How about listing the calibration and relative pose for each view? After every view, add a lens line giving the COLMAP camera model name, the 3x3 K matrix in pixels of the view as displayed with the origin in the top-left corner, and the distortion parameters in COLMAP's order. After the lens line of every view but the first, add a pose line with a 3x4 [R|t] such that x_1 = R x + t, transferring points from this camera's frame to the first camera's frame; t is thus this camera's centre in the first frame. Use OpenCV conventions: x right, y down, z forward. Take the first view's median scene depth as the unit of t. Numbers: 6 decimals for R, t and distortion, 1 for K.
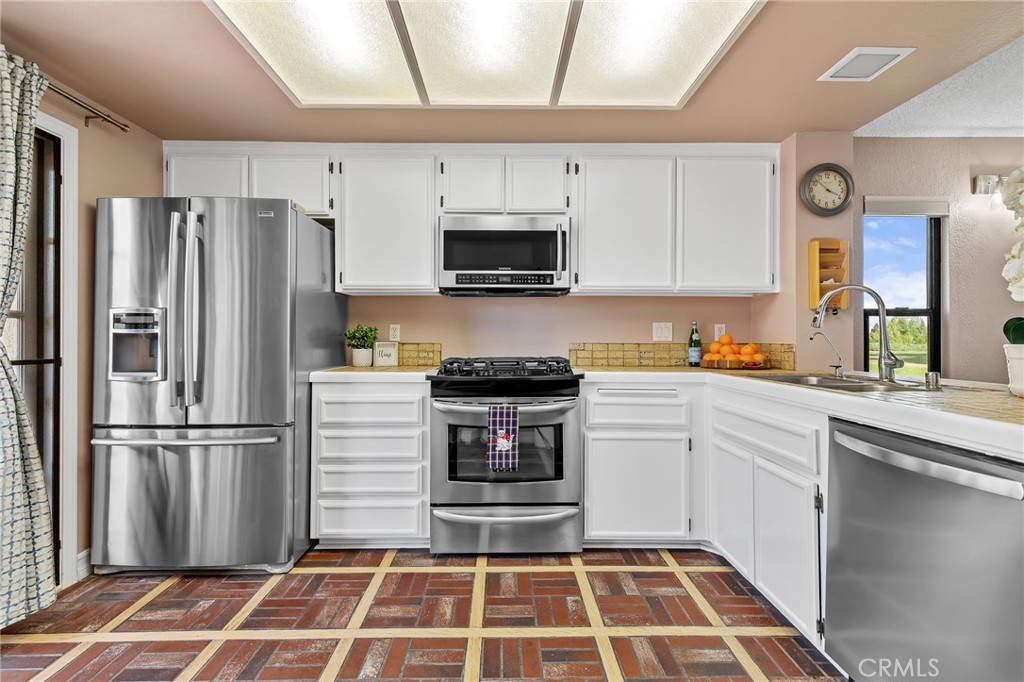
lens RADIAL K [[455.6, 0, 506.7], [0, 455.6, 336.0], [0, 0, 1]] dist [0.008228, -0.000325]
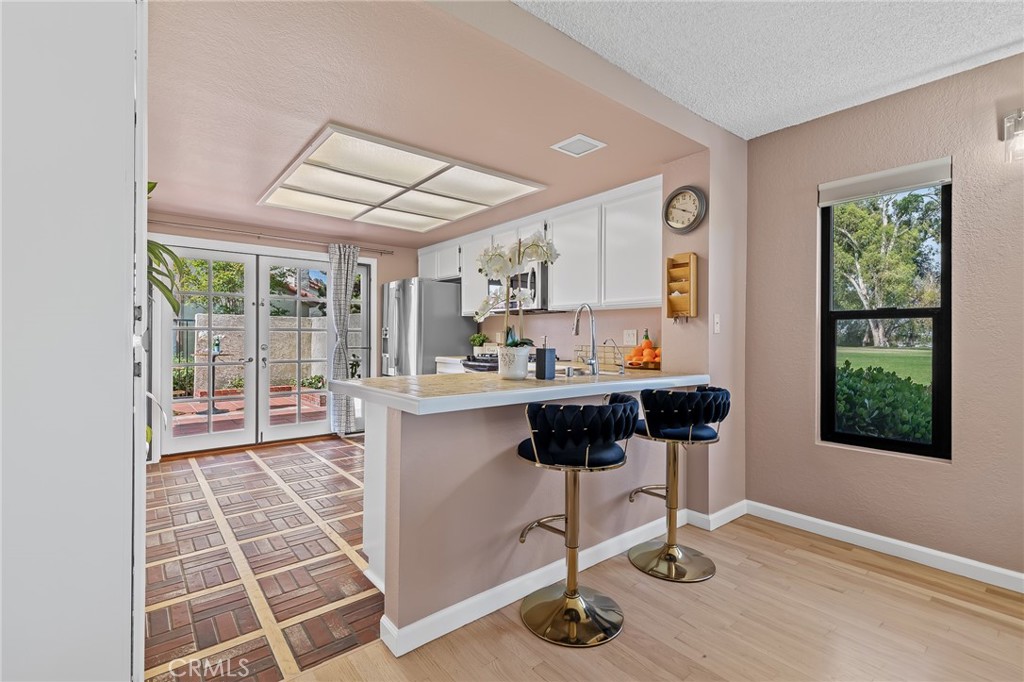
lens RADIAL K [[461.1, 0, 504.9], [0, 461.1, 335.4], [0, 0, 1]] dist [0.002328, 0.000103]
pose [[0.615806, -0.001844, -0.787896, 1.255484], [-0.005076, 0.999967, -0.006308, -0.005952], [0.787882, 0.007884, 0.615776, -0.026911]]
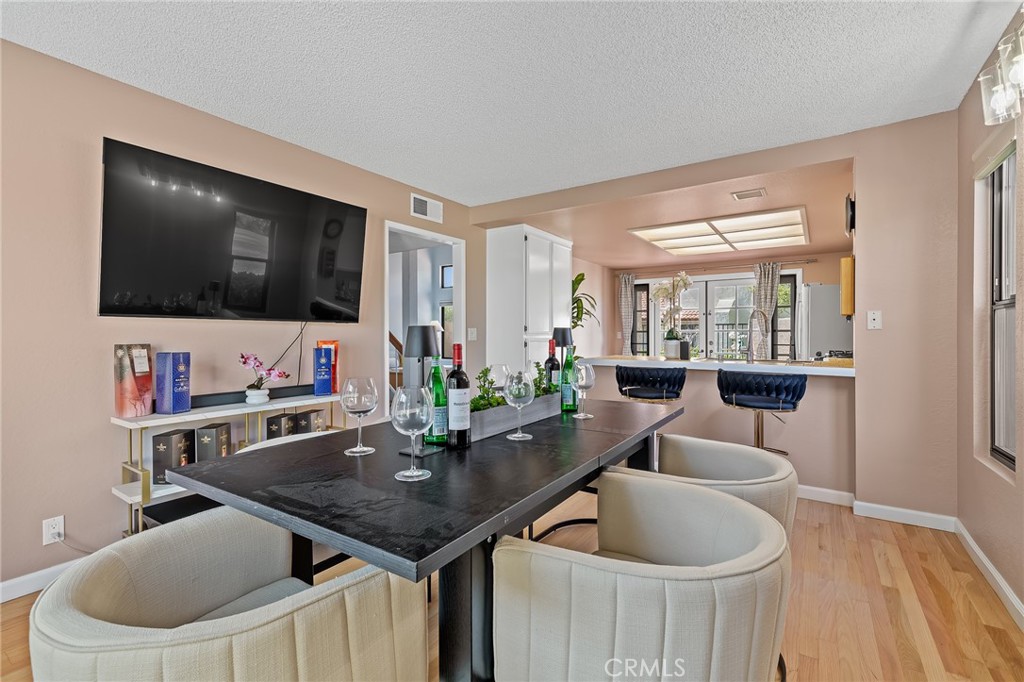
lens RADIAL K [[455.6, 0, 506.7], [0, 455.6, 336.0], [0, 0, 1]] dist [0.008228, -0.000325]
pose [[-0.573937, -0.001943, -0.818897, 2.094089], [-0.004453, 0.999990, 0.000748, -0.003139], [0.818887, 0.004076, -0.573940, 0.908029]]
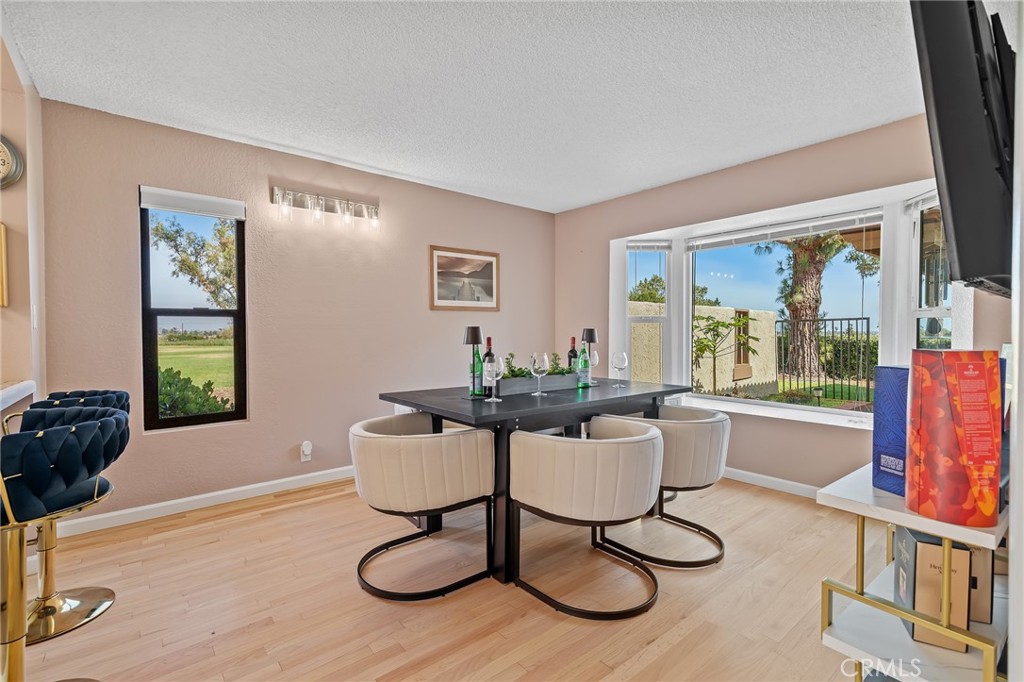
lens RADIAL K [[460.3, 0, 512.0], [0, 460.3, 341.0], [0, 0, 1]] dist [0.002213, -0.000538]
pose [[0.772767, -0.019094, 0.634403, 0.864931], [0.008976, 0.999776, 0.019157, -0.005191], [-0.634627, -0.009109, 0.772765, -0.210122]]
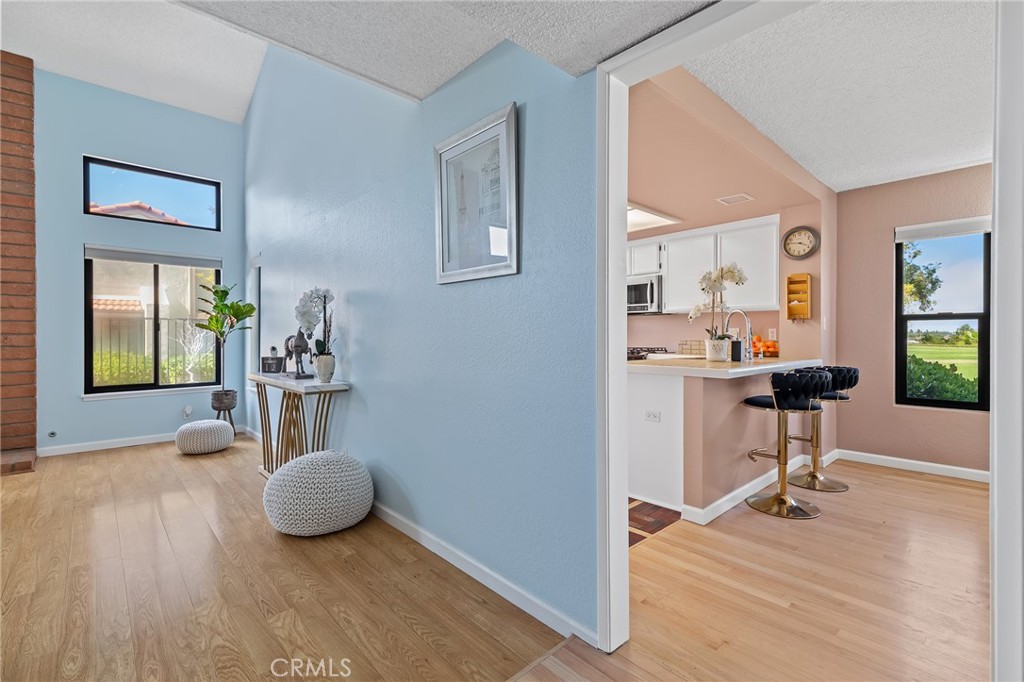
lens RADIAL K [[455.6, 0, 506.7], [0, 455.6, 336.0], [0, 0, 1]] dist [0.008228, -0.000325]
pose [[0.664359, -0.000931, -0.747413, 1.150160], [0.000204, 0.999999, -0.001064, 0.000039], [0.747413, 0.000554, 0.664359, -0.753910]]
